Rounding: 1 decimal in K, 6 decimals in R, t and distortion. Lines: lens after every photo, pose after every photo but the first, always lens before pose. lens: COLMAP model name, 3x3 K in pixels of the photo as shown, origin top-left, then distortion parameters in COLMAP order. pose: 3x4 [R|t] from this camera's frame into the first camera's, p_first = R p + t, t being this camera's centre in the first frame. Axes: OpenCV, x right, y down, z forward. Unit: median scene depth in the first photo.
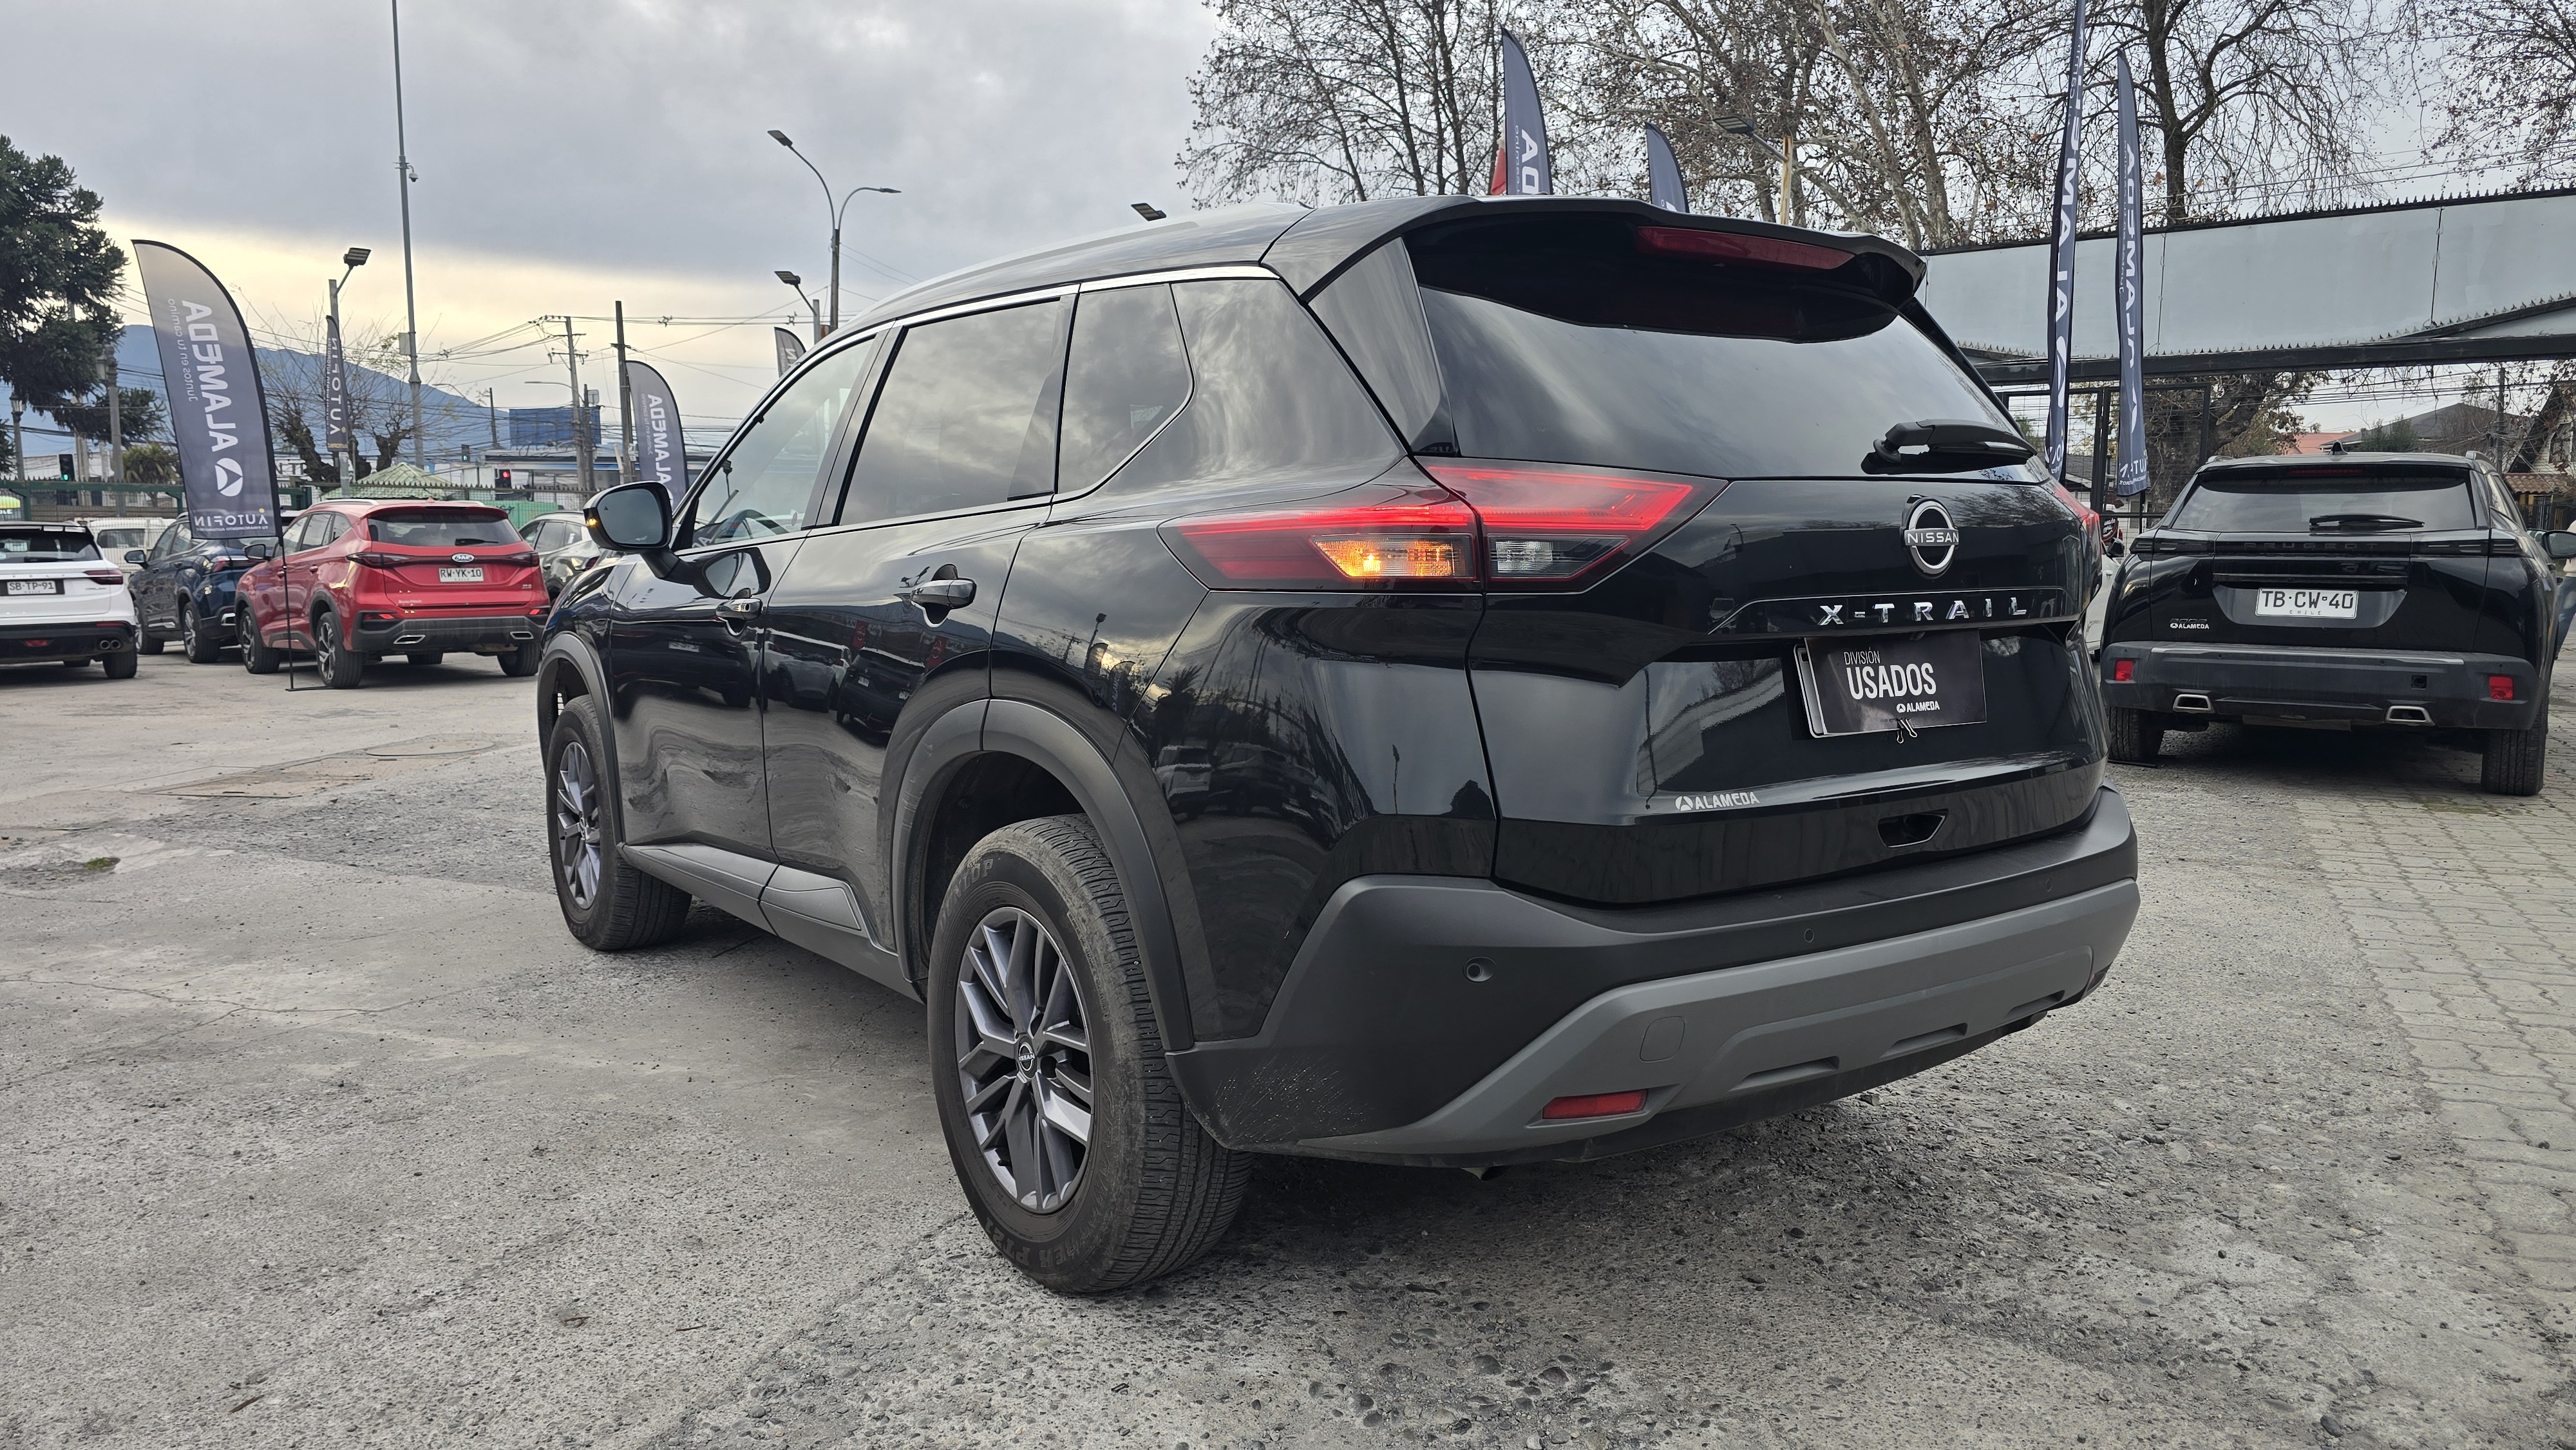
lens RADIAL K [[1718.3, 0, 1267.1], [0, 1718.3, 730.1], [0, 0, 1]] dist [0.055209, -0.044582]
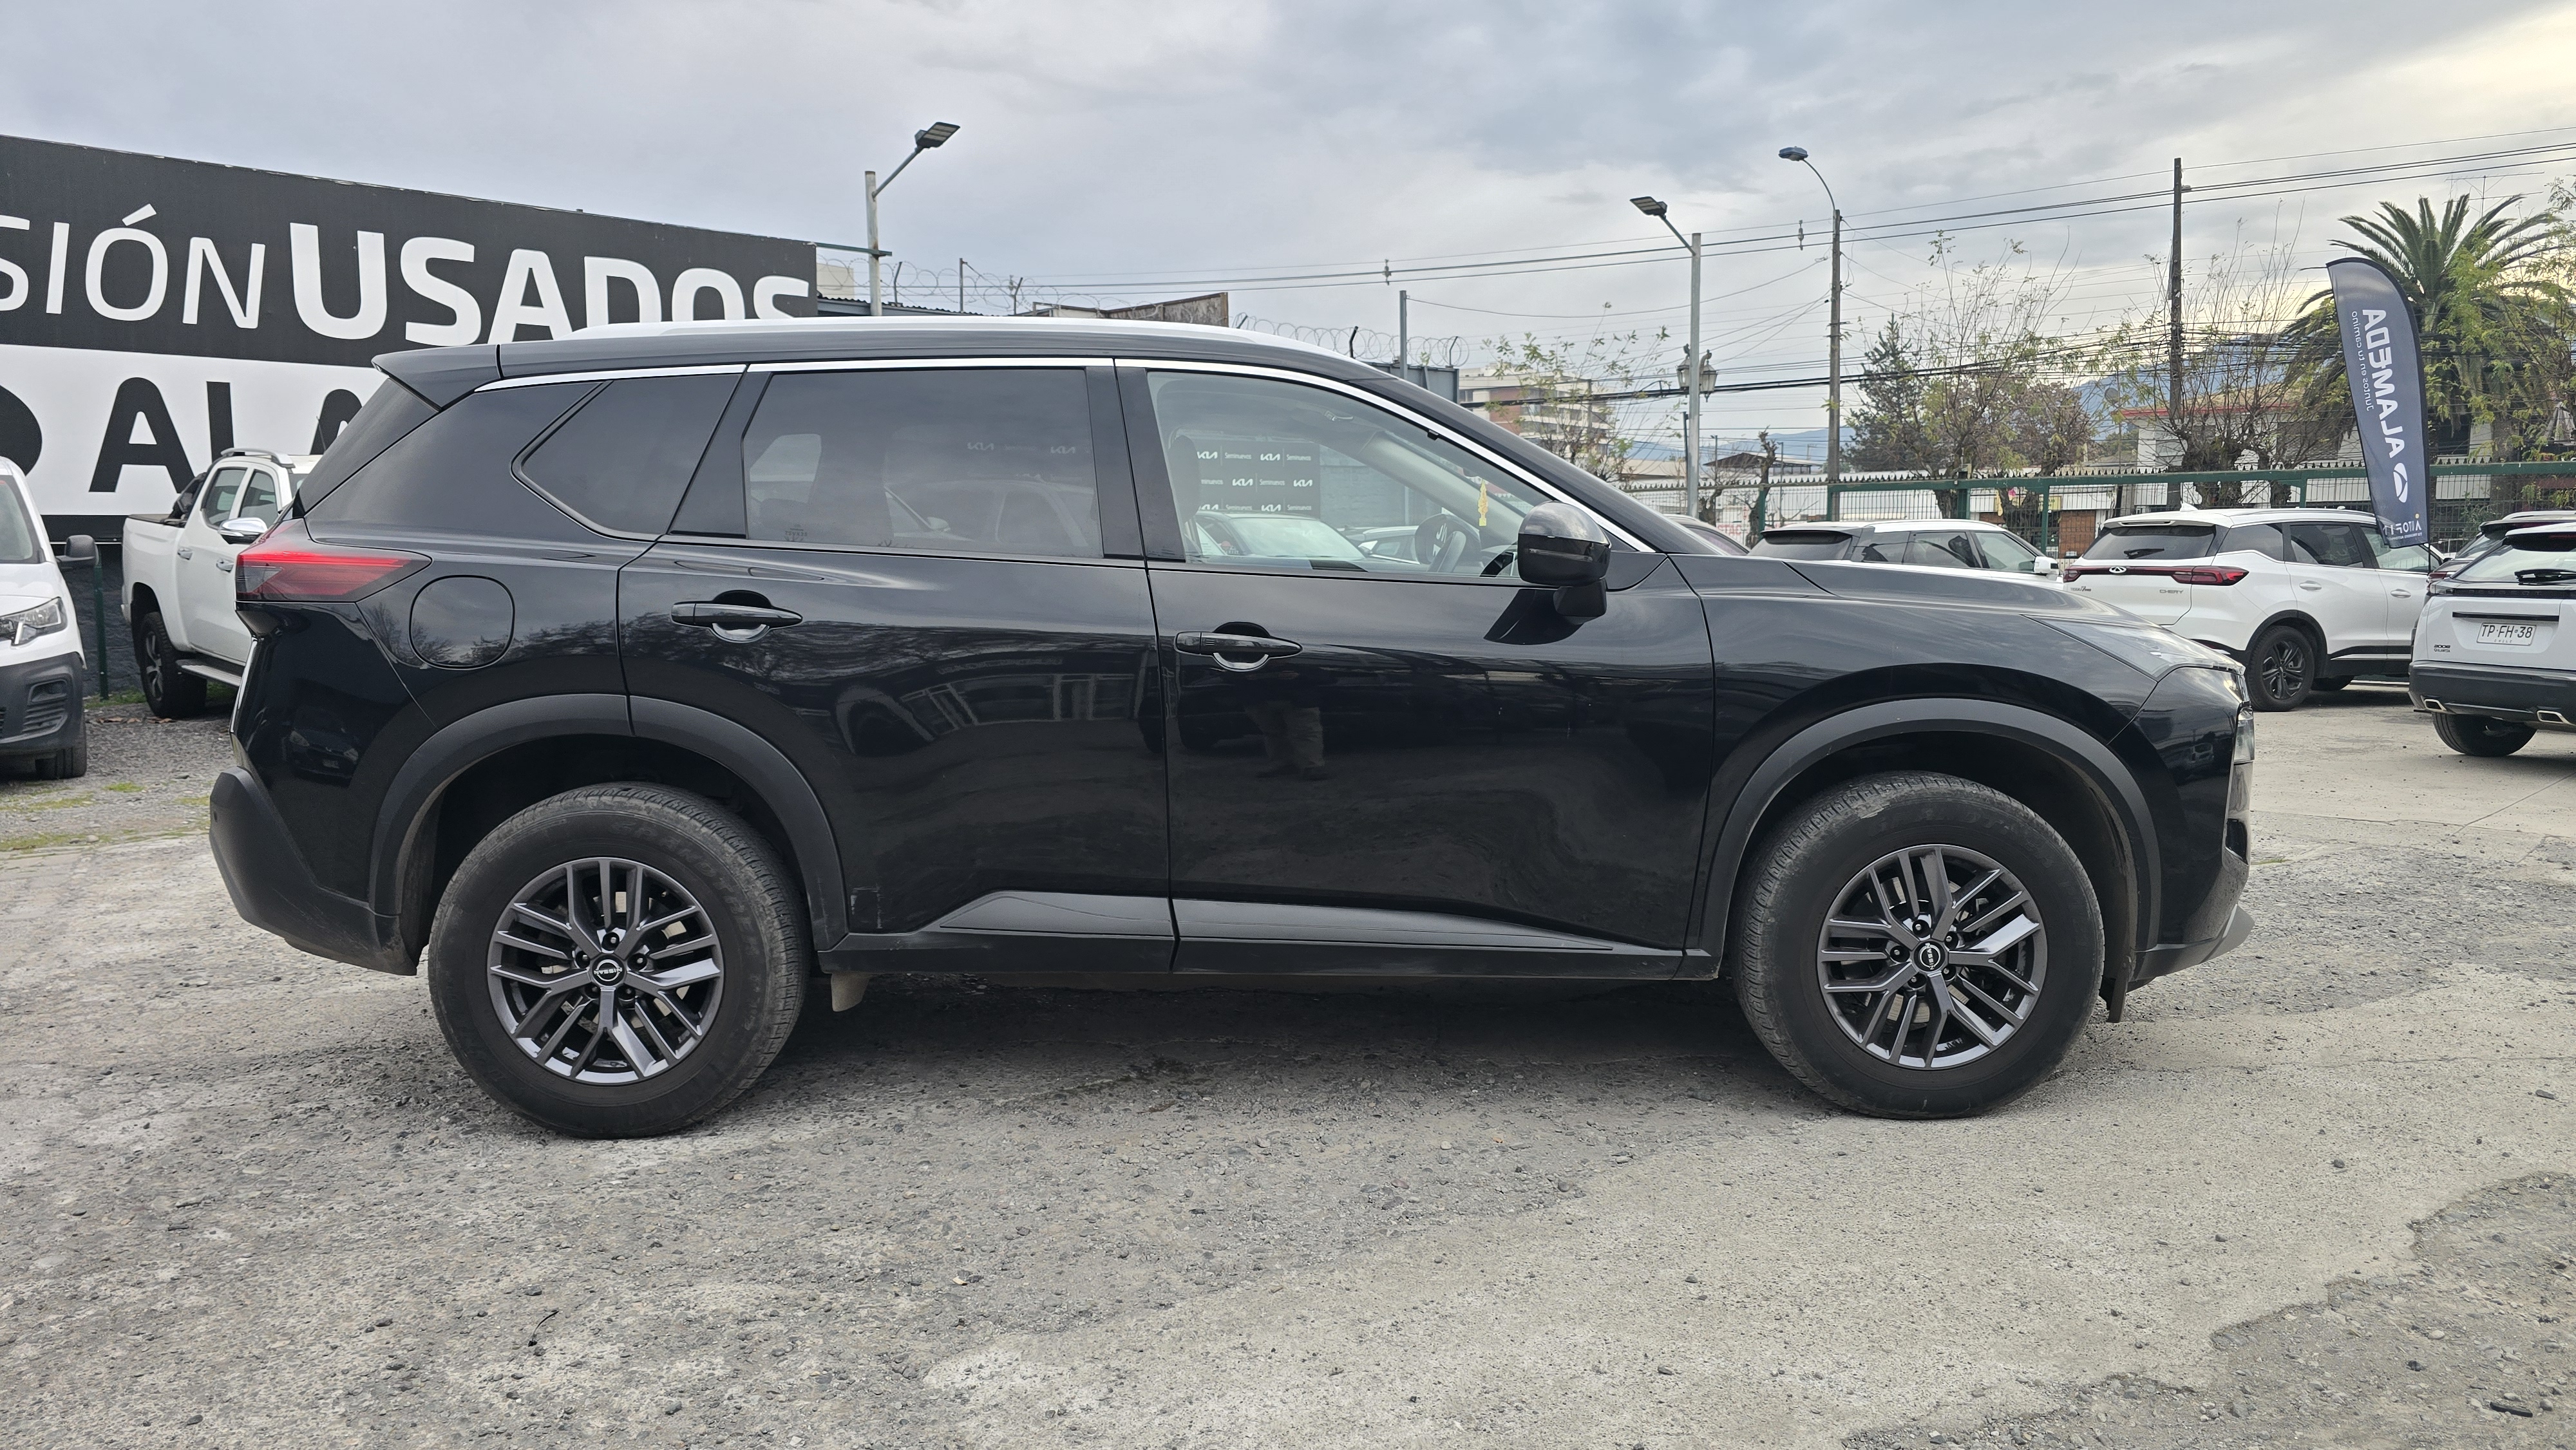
lens RADIAL K [[1730.1, 0, 1277.9], [0, 1730.1, 746.6], [0, 0, 1]] dist [0.060310, -0.056382]
pose [[-0.557686, 0.107827, -0.823019, 1.127000], [-0.087778, 0.978306, 0.187651, -0.296013], [0.825398, 0.176894, -0.536123, 2.352618]]
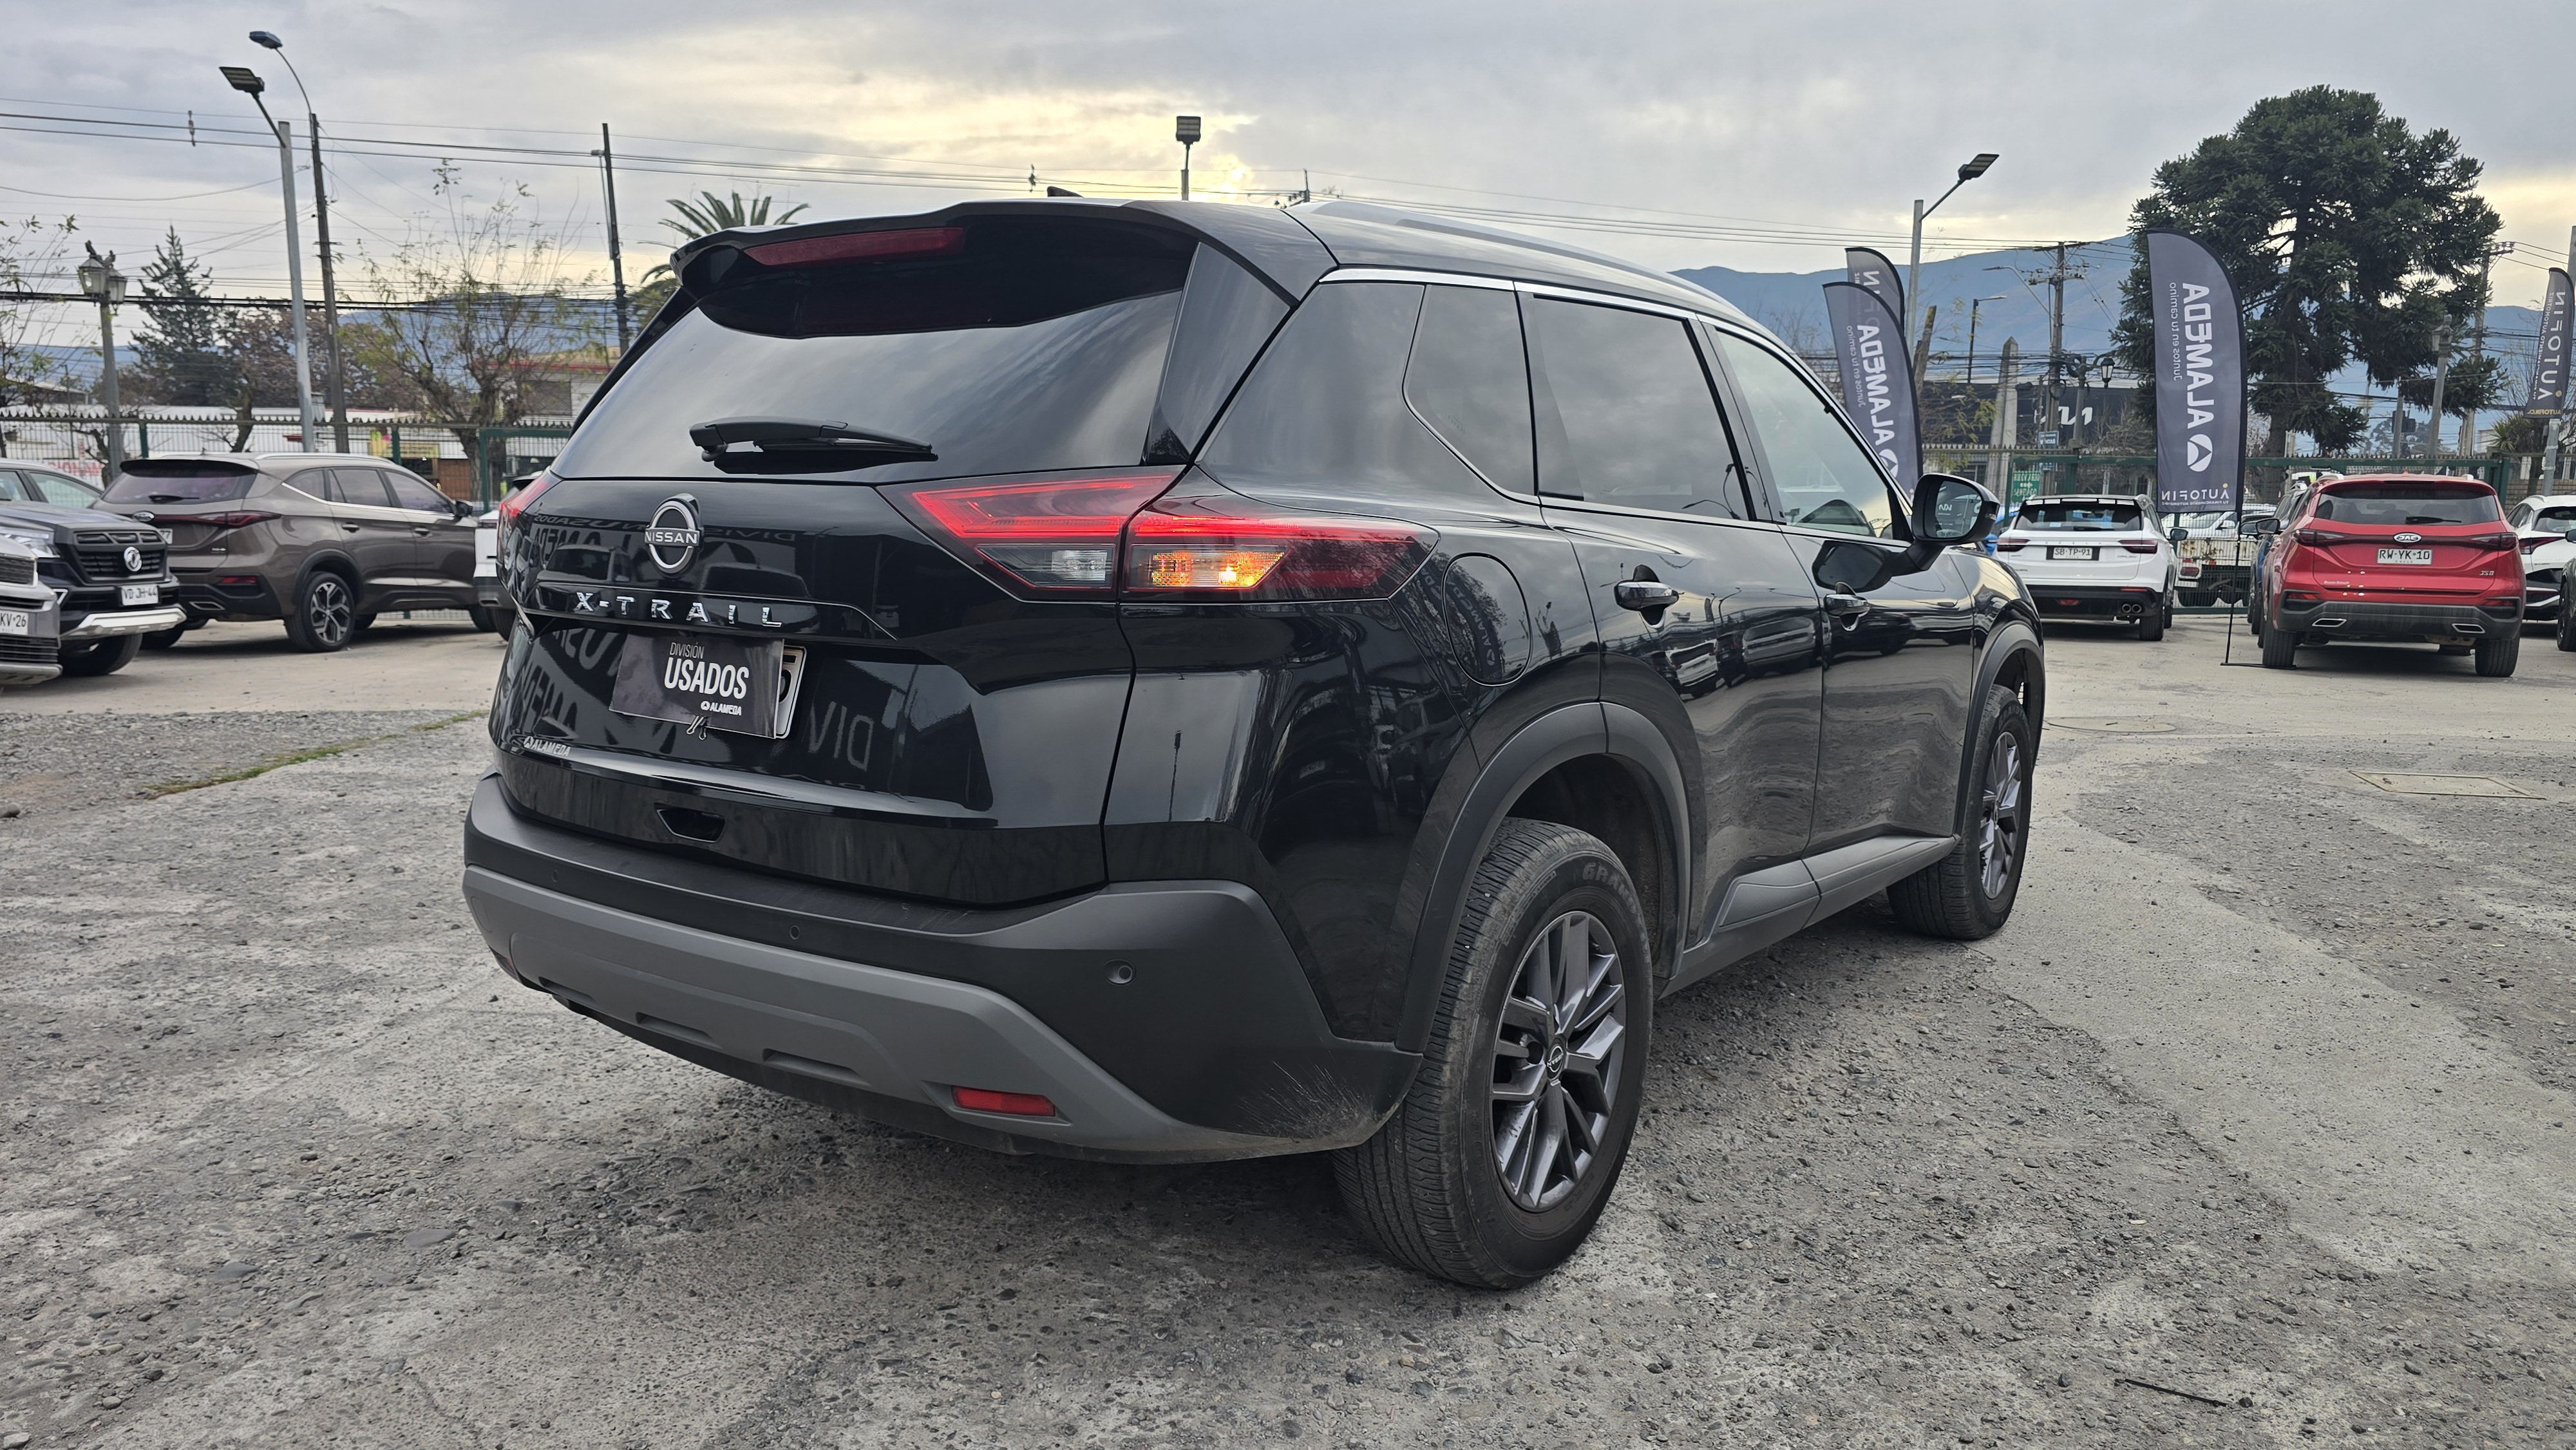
lens RADIAL K [[1730.1, 0, 1277.9], [0, 1730.1, 746.6], [0, 0, 1]] dist [0.060310, -0.056382]
pose [[0.327655, 0.146443, -0.933379, 1.209986], [-0.123161, 0.986105, 0.111481, -0.121632], [0.936736, 0.078429, 0.341138, 0.819132]]
